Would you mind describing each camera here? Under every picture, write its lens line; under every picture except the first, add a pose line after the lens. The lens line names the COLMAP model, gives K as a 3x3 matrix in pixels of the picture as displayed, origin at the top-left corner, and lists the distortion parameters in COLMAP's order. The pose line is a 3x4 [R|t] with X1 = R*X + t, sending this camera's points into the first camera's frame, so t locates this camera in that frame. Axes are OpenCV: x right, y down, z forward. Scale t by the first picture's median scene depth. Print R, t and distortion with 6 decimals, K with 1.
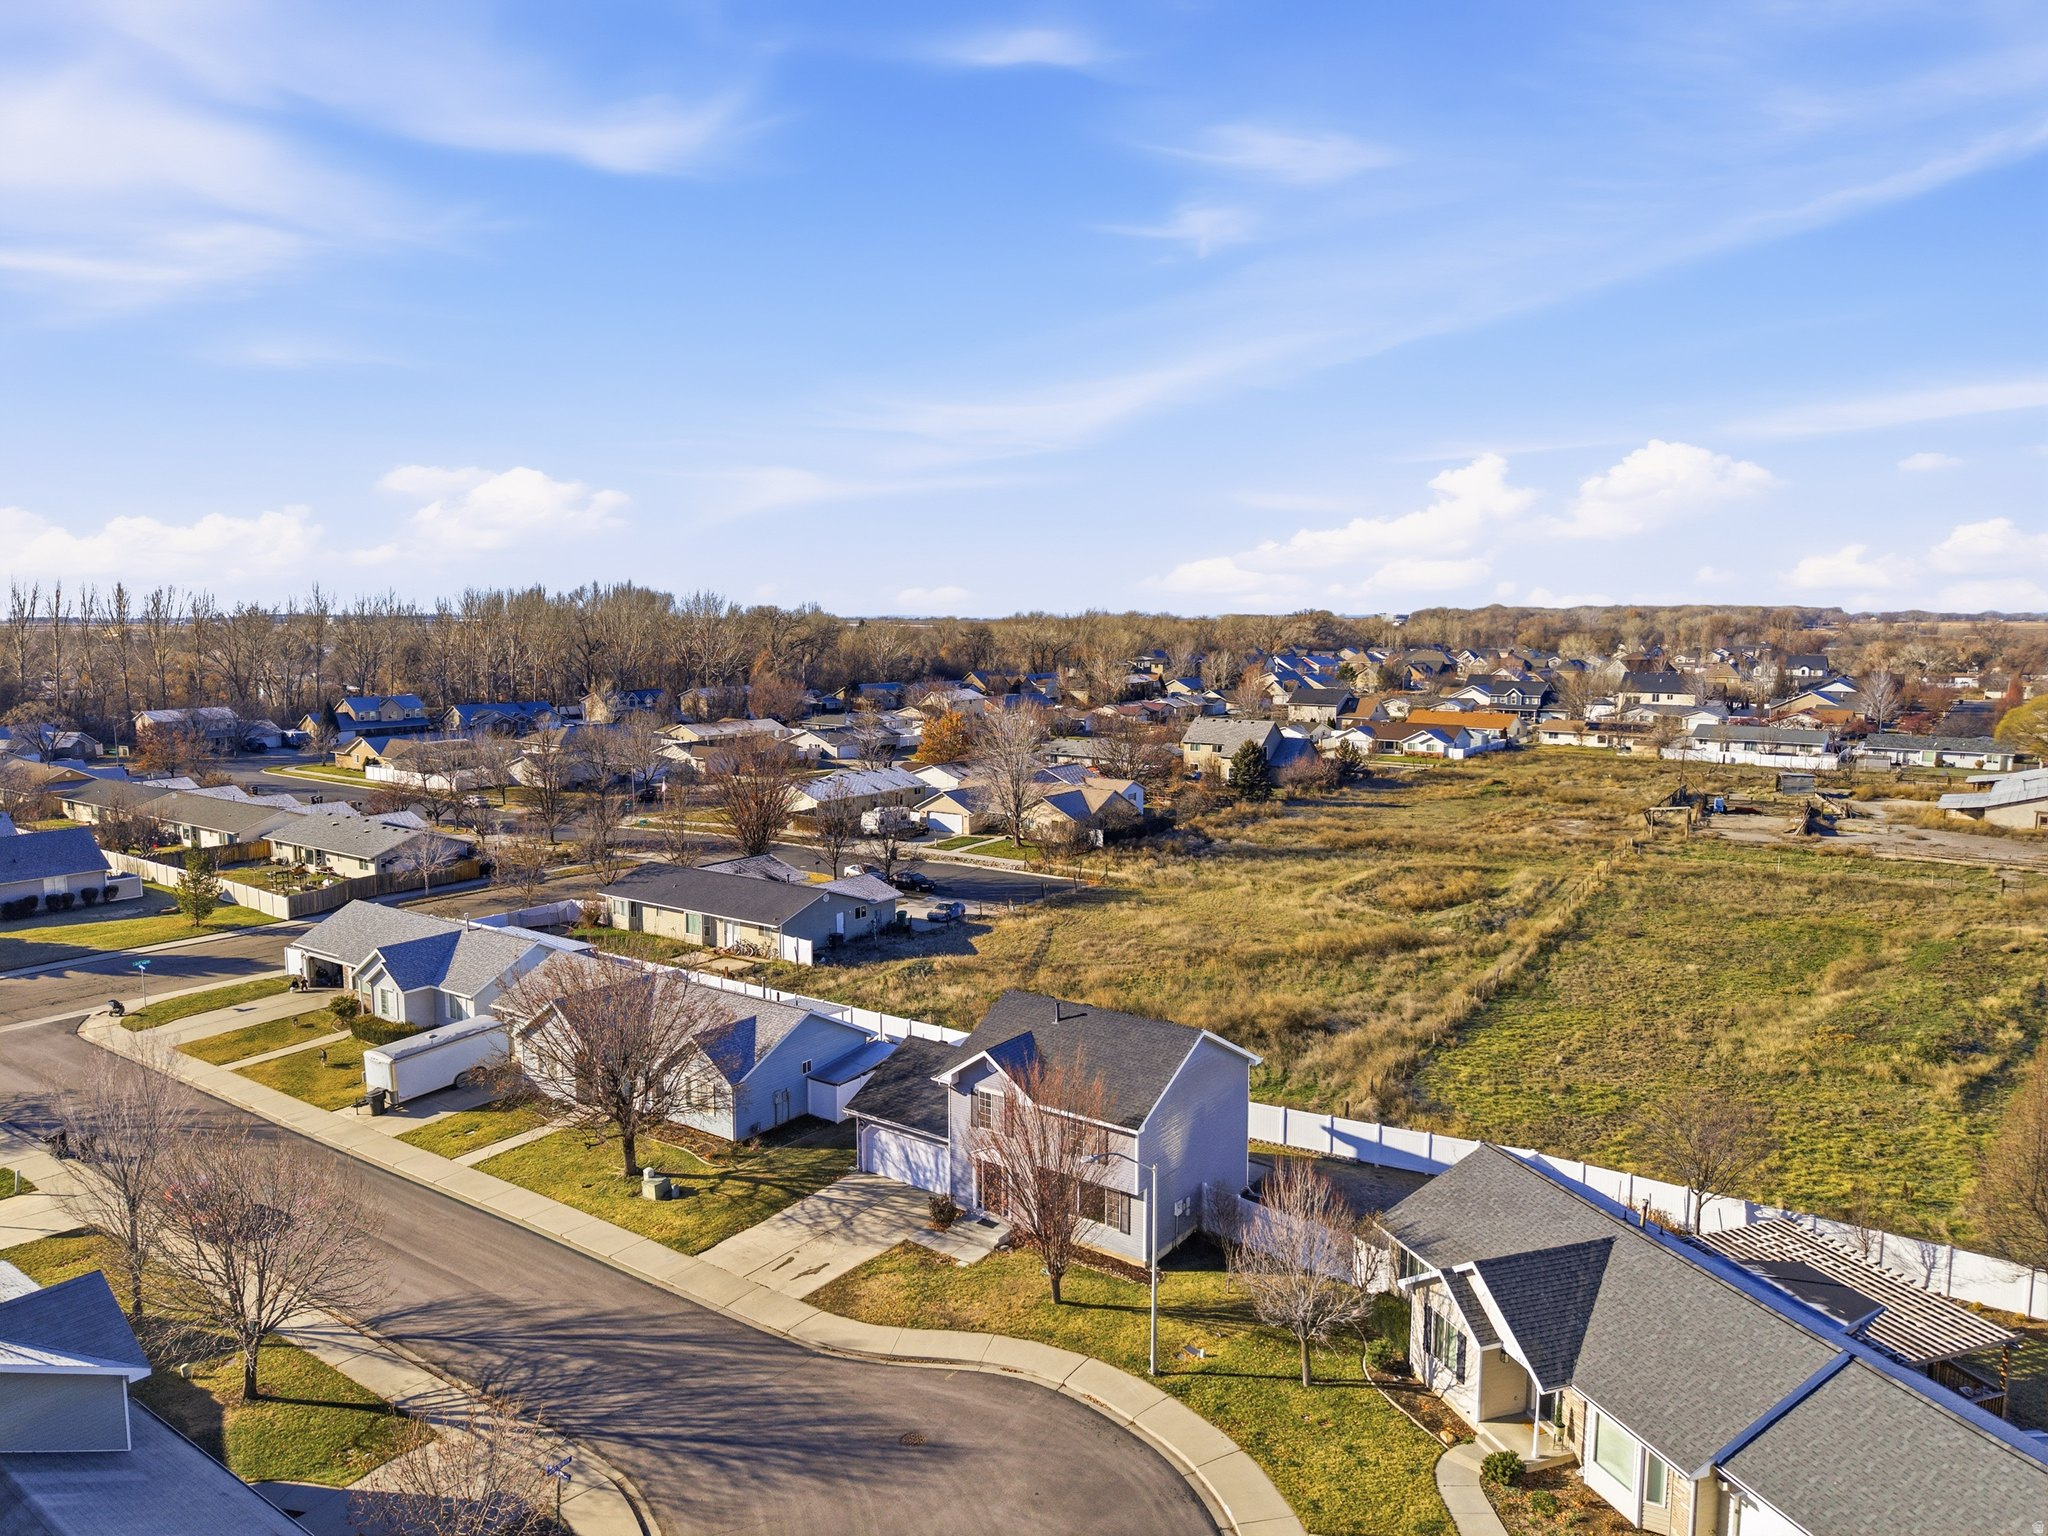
lens RADIAL K [[1383.8, 0, 1024.0], [0, 1383.8, 768.0], [0, 0, 1]] dist [0.009520, 0.002349]
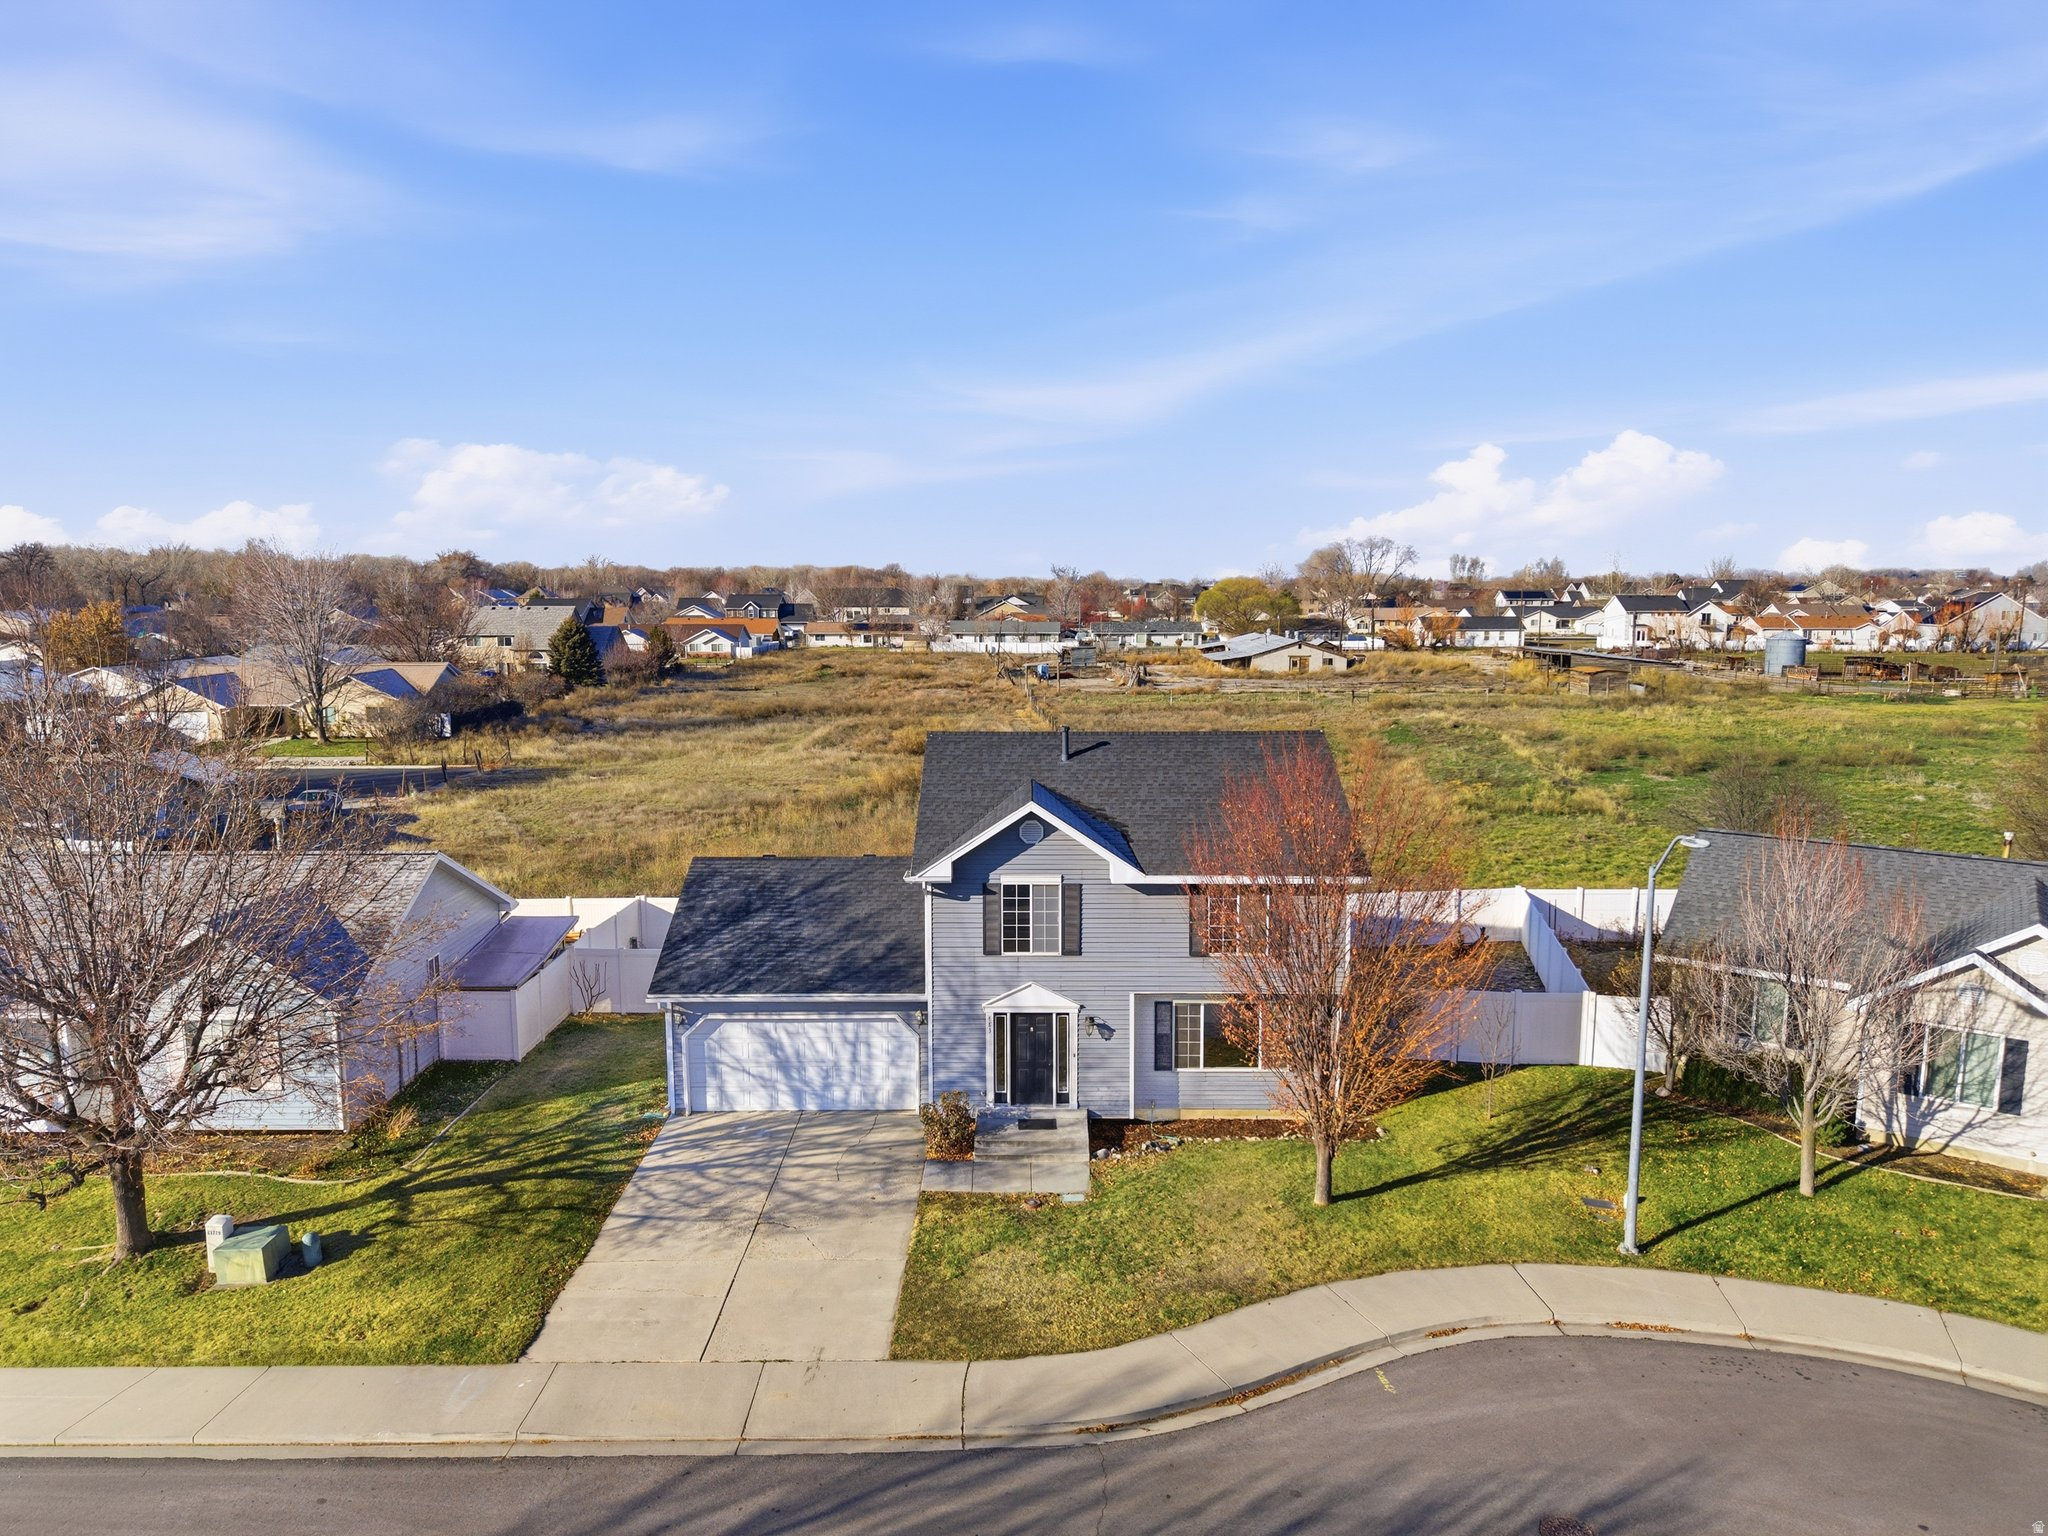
lens RADIAL K [[1377.5, 0, 1034.9], [0, 1377.5, 795.5], [0, 0, 1]] dist [0.016868, 0.000920]
pose [[0.805876, -0.093058, 0.584726, -0.305128], [0.069951, 0.995619, 0.062043, 0.157571], [-0.587938, -0.009097, 0.808855, 0.532267]]
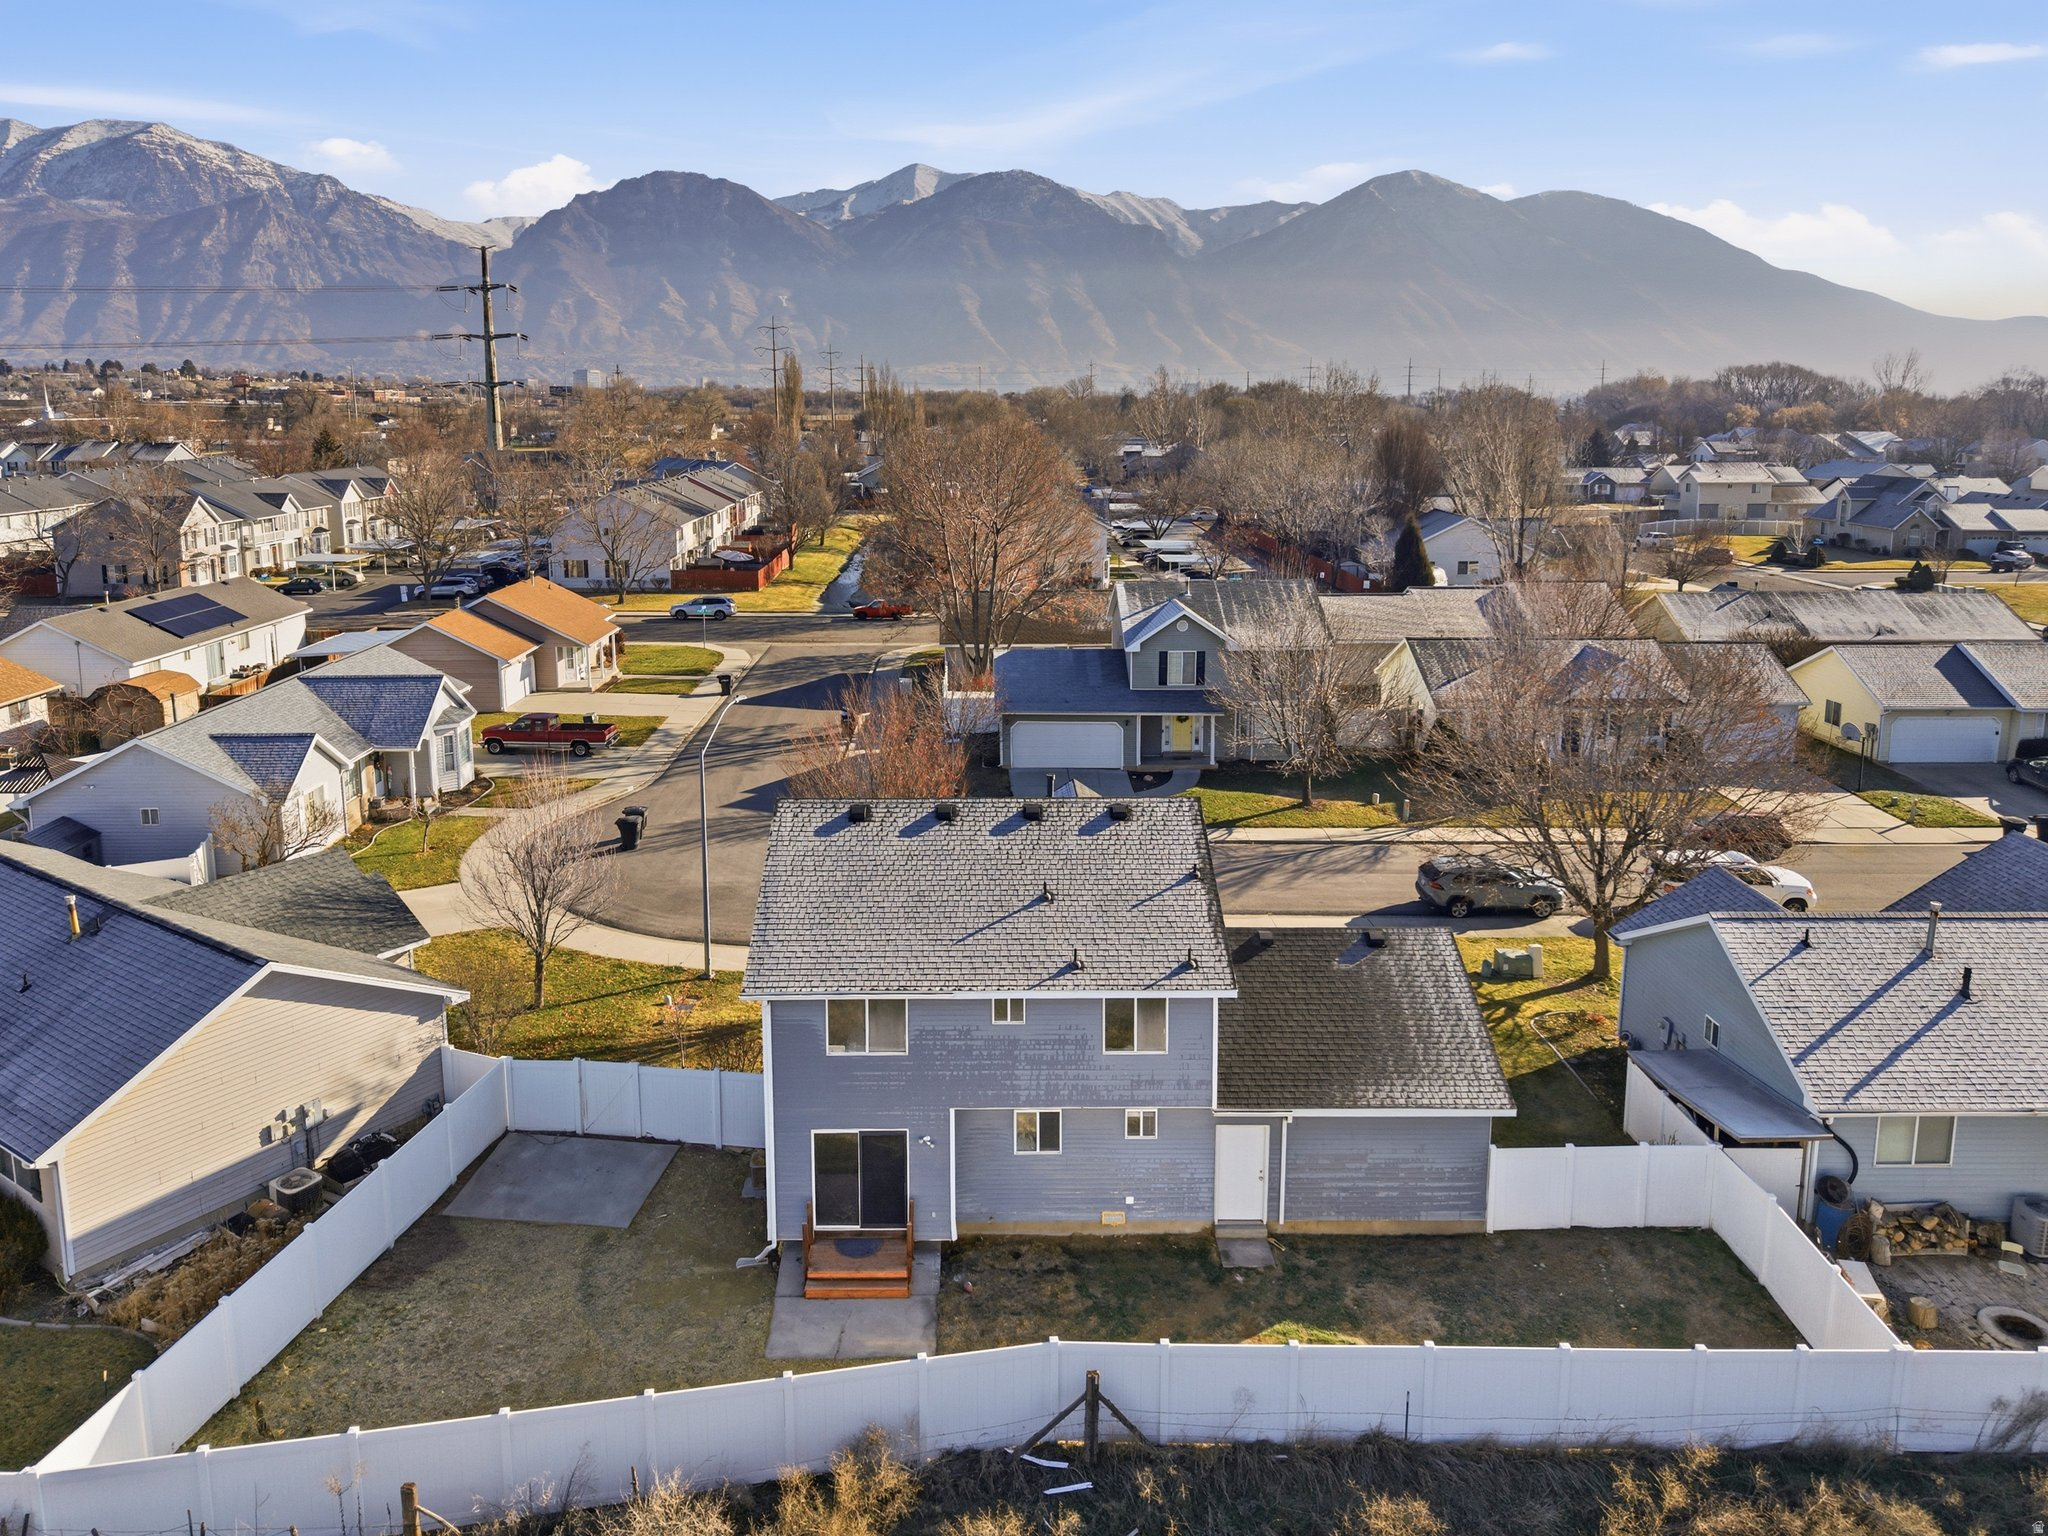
lens RADIAL K [[1423.2, 0, 1014.7], [0, 1423.2, 624.0], [0, 0, 1]] dist [-0.000347, 0.000933]
pose [[-0.796900, 0.098618, -0.596008, 0.358106], [-0.068334, 0.965539, 0.251129, -0.031816], [0.600235, 0.240852, -0.762698, 1.360715]]
